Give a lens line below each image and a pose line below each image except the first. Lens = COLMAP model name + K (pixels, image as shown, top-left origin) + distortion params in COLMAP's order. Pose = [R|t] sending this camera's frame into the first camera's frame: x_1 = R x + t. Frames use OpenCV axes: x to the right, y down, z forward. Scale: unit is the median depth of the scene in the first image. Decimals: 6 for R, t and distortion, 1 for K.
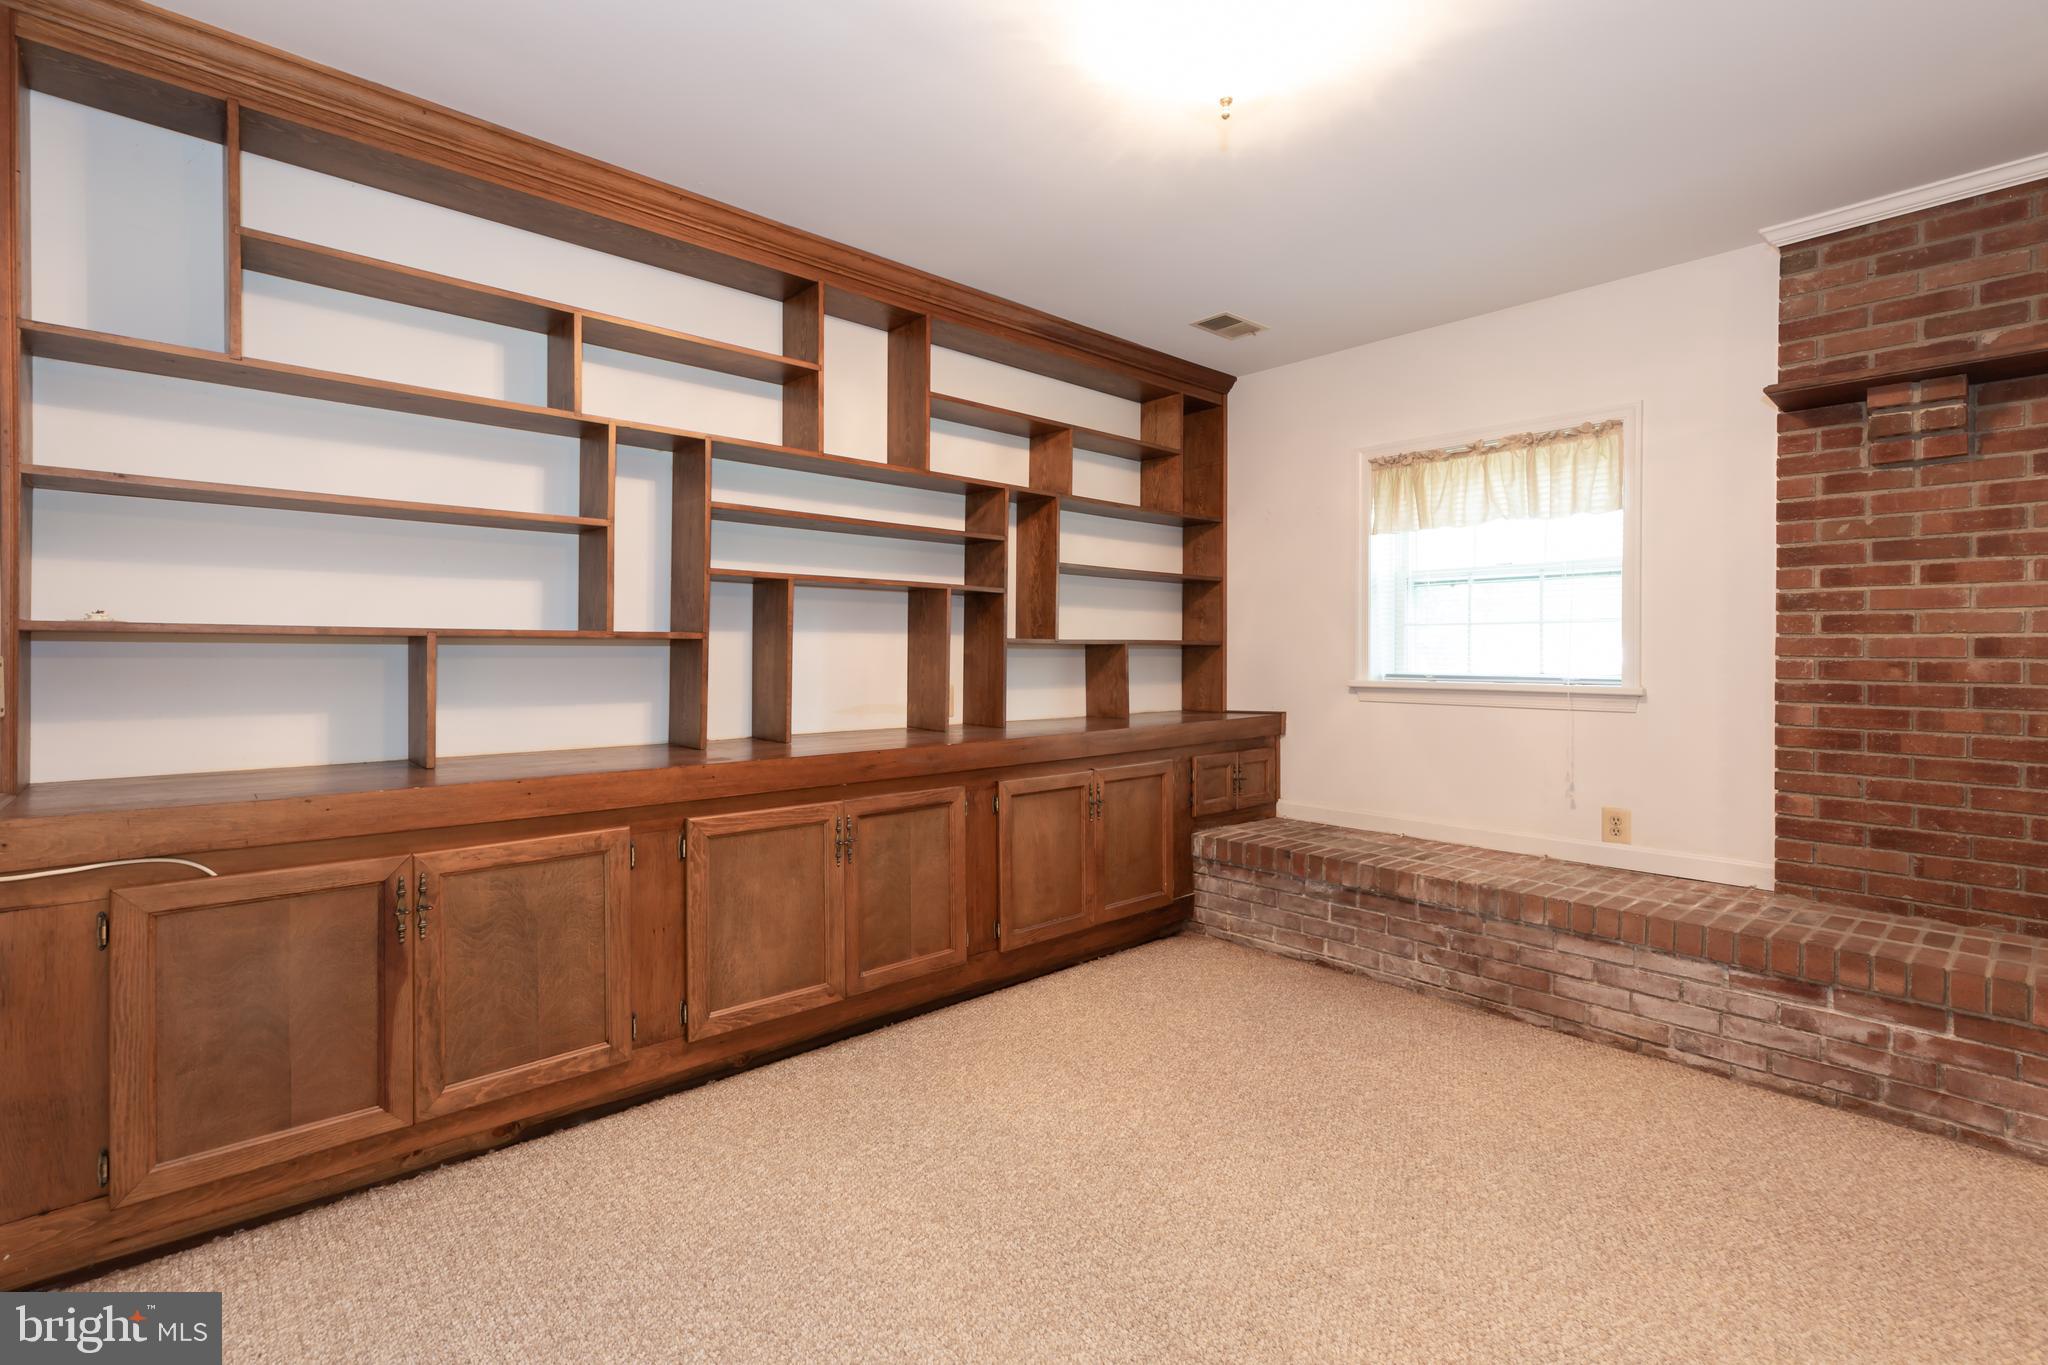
lens RADIAL K [[943.4, 0, 1003.6], [0, 943.4, 656.5], [0, 0, 1]] dist [0.003055, 0.000687]
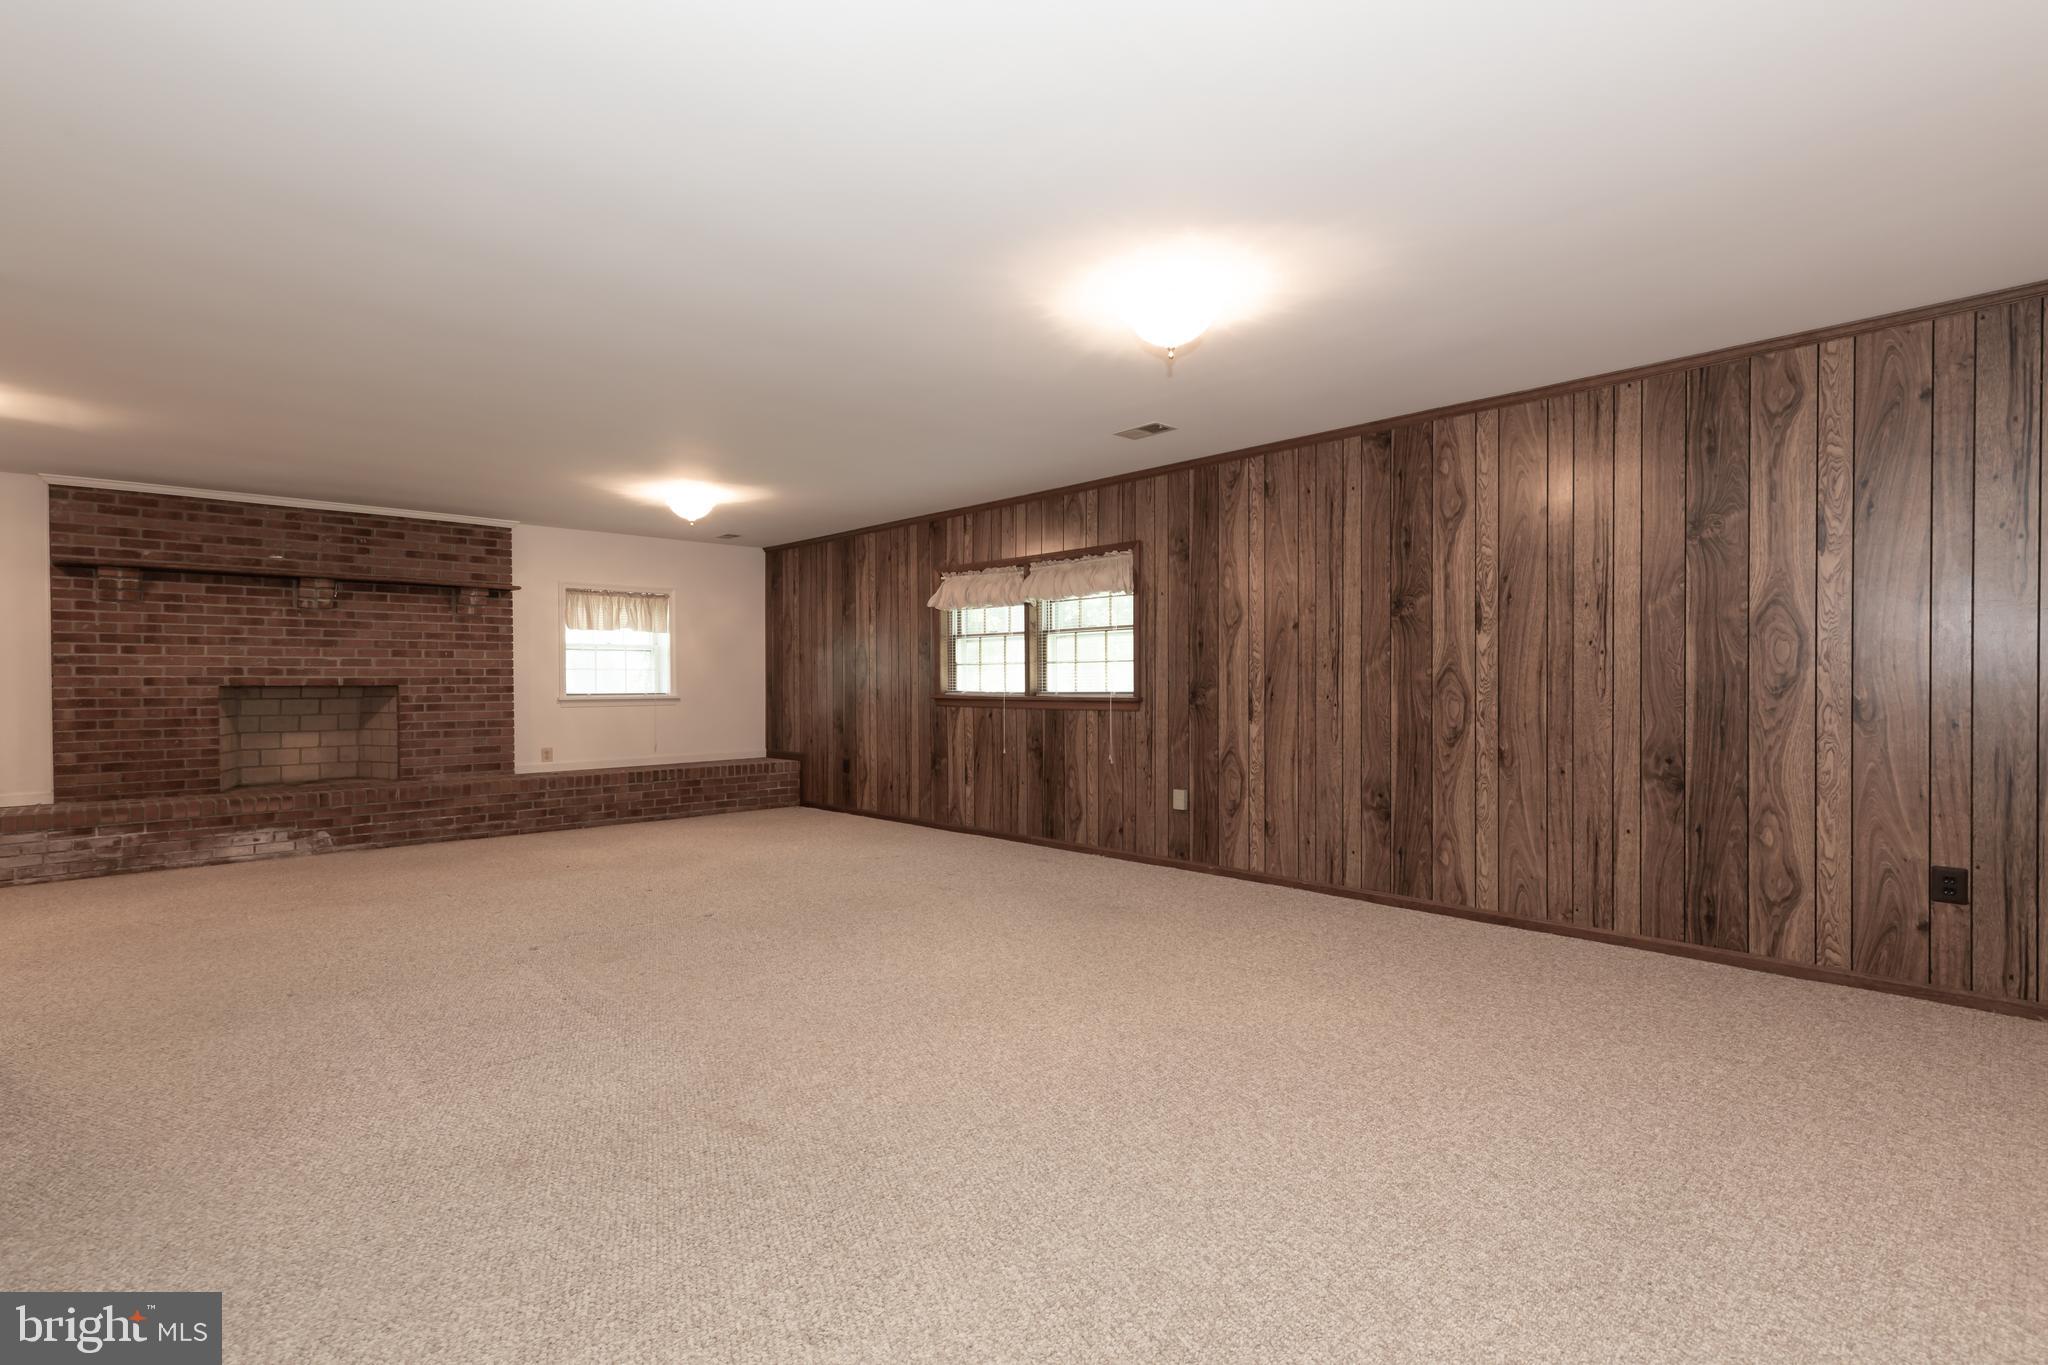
lens RADIAL K [[943.4, 0, 990.8], [0, 943.4, 682.3], [0, 0, 1]] dist [0.003055, 0.000687]
pose [[-0.019796, -0.006053, 0.999786, -1.241856], [0.015487, 0.999860, 0.006360, 0.009401], [-0.999684, 0.015610, -0.019699, -0.963472]]
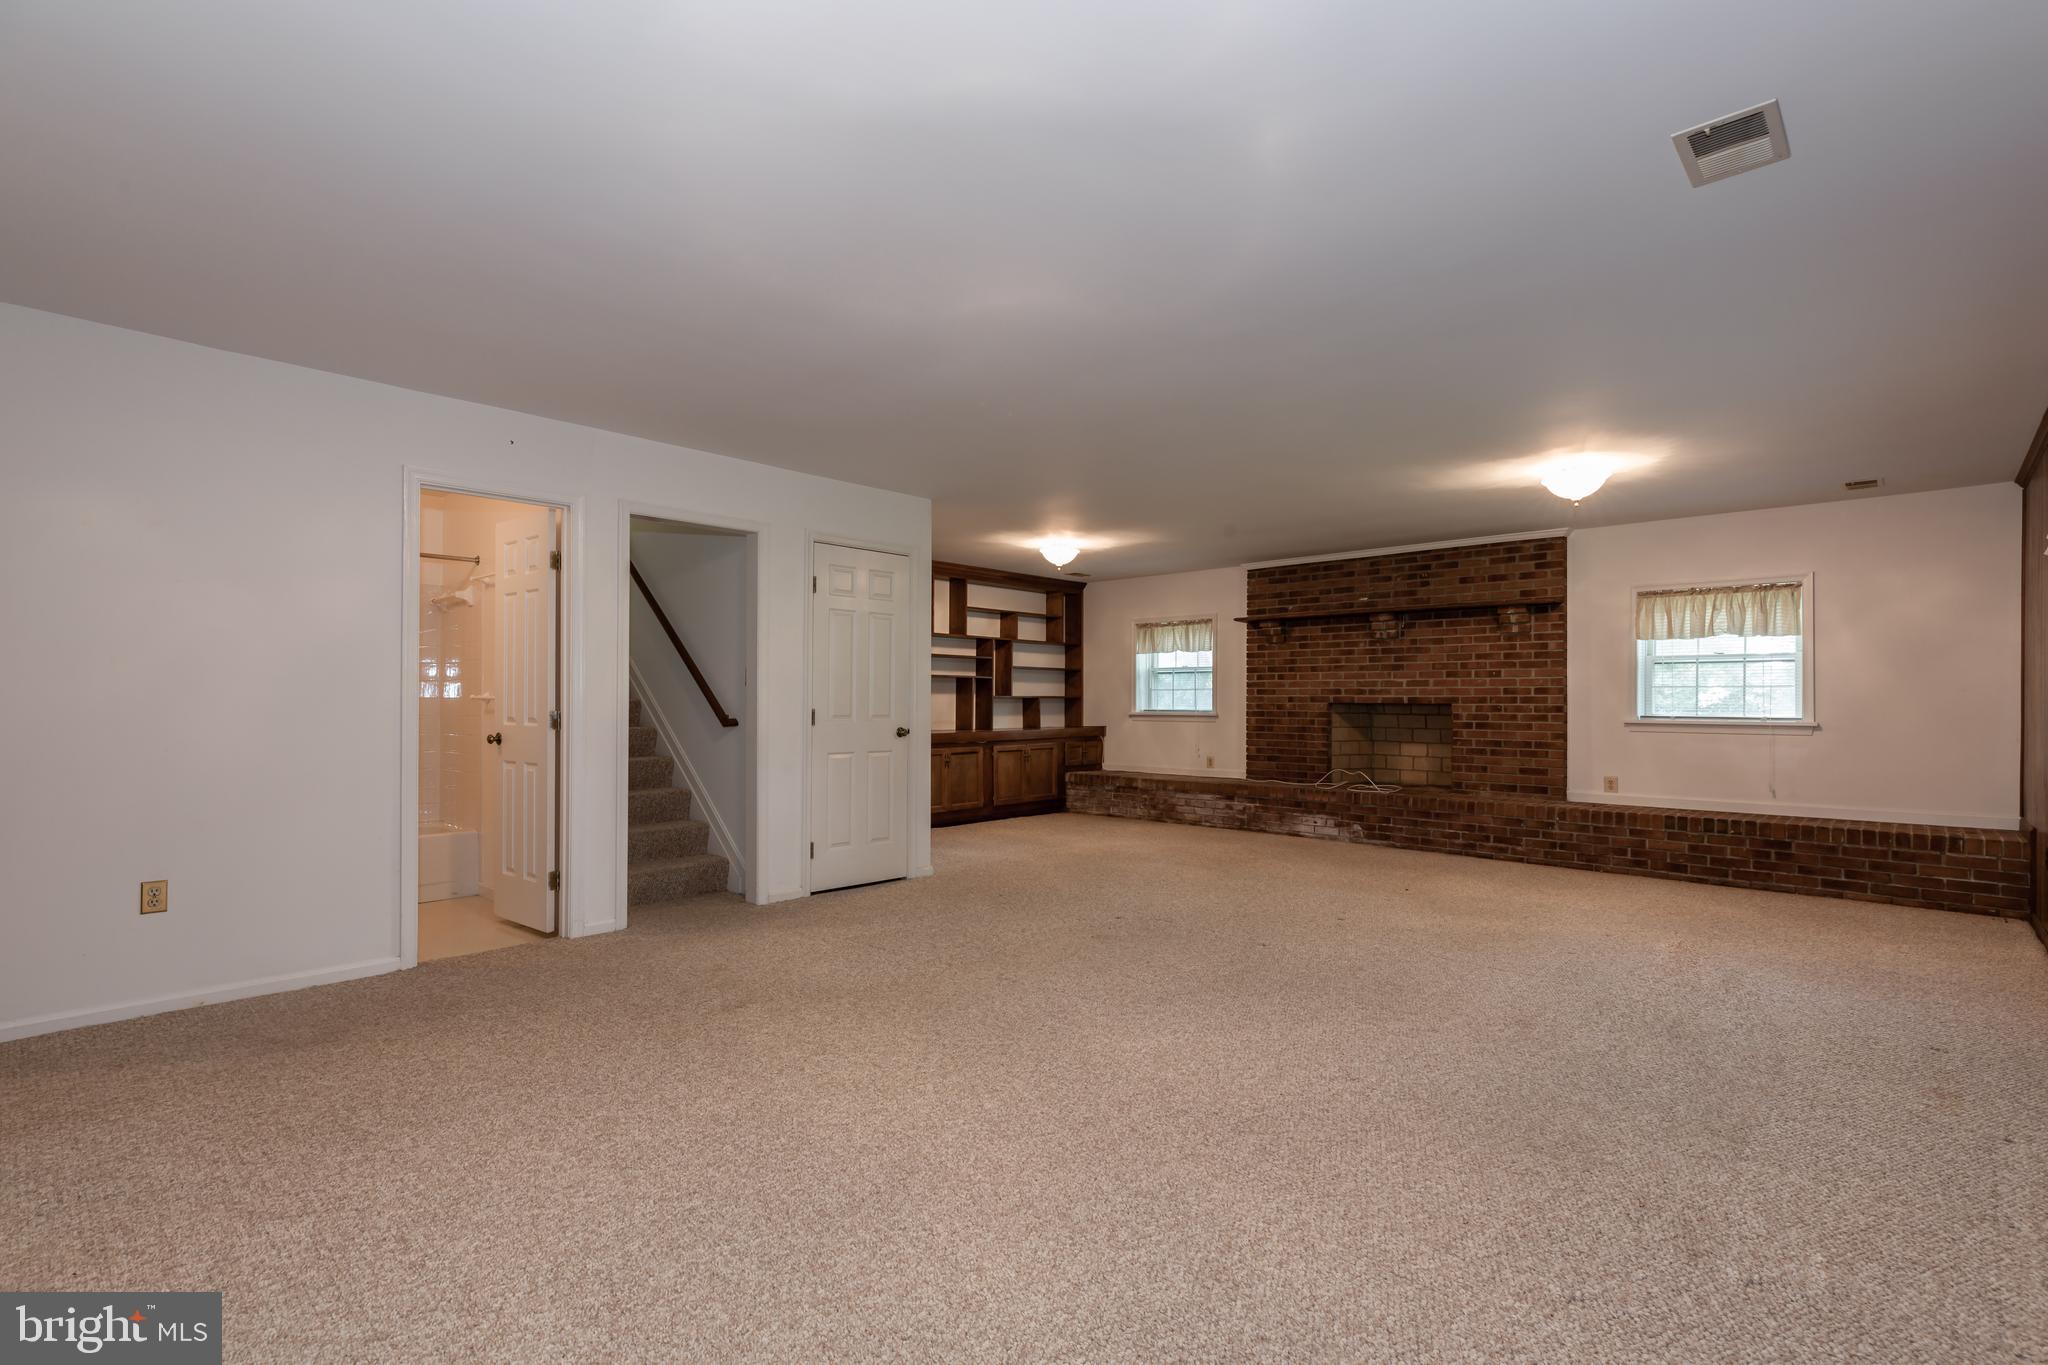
lens RADIAL K [[943.4, 0, 1036.0], [0, 943.4, 693.4], [0, 0, 1]] dist [0.003055, 0.000687]
pose [[0.994469, -0.000338, 0.105026, -0.188418], [0.002164, 0.999849, -0.017271, 0.022824], [-0.105004, 0.017402, 0.994320, -1.981192]]
